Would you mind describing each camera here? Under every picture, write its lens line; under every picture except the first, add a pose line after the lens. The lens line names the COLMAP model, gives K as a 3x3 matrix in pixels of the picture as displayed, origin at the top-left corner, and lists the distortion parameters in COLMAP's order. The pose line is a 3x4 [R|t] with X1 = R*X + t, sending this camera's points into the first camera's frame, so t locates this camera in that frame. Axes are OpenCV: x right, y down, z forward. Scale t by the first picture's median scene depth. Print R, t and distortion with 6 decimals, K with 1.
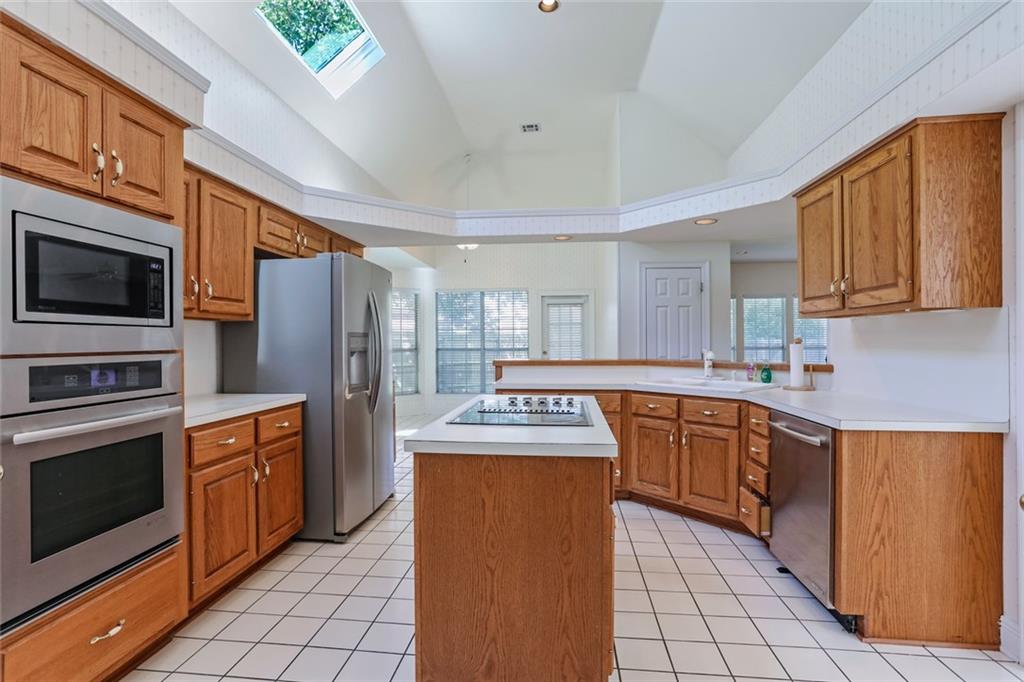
lens RADIAL K [[508.5, 0, 510.8], [0, 508.5, 339.3], [0, 0, 1]] dist [0.004259, -0.000146]
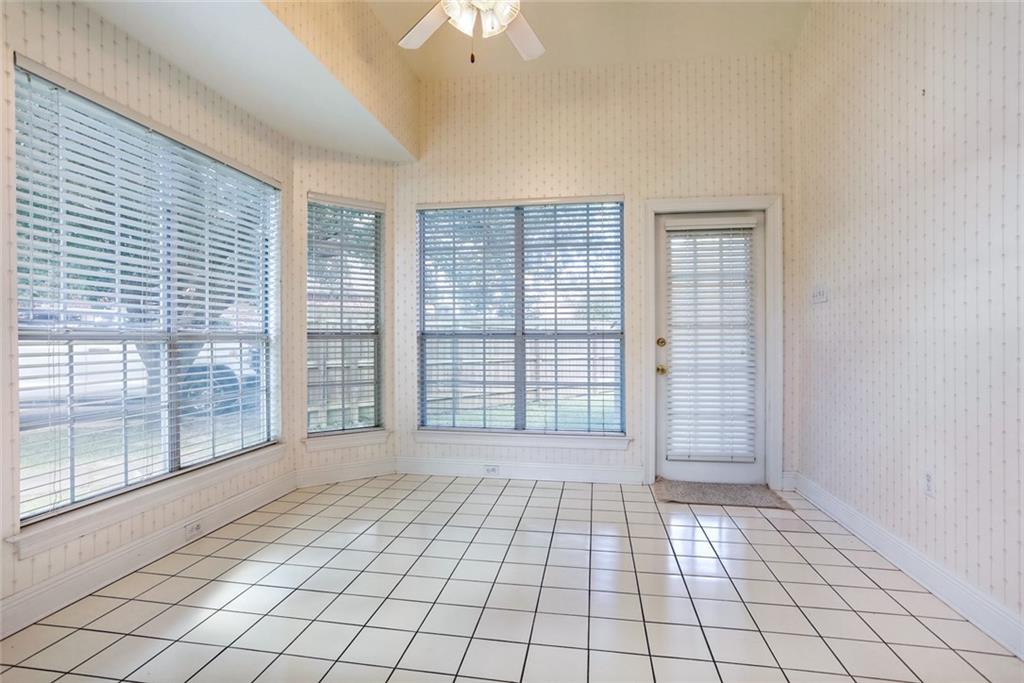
lens RADIAL K [[508.5, 0, 510.6], [0, 508.5, 337.4], [0, 0, 1]] dist [0.004259, -0.000146]
pose [[0.997545, 0.003862, -0.069920, -0.032683], [-0.002900, 0.999900, 0.013847, 0.016987], [0.069966, -0.013611, 0.997456, 0.563678]]
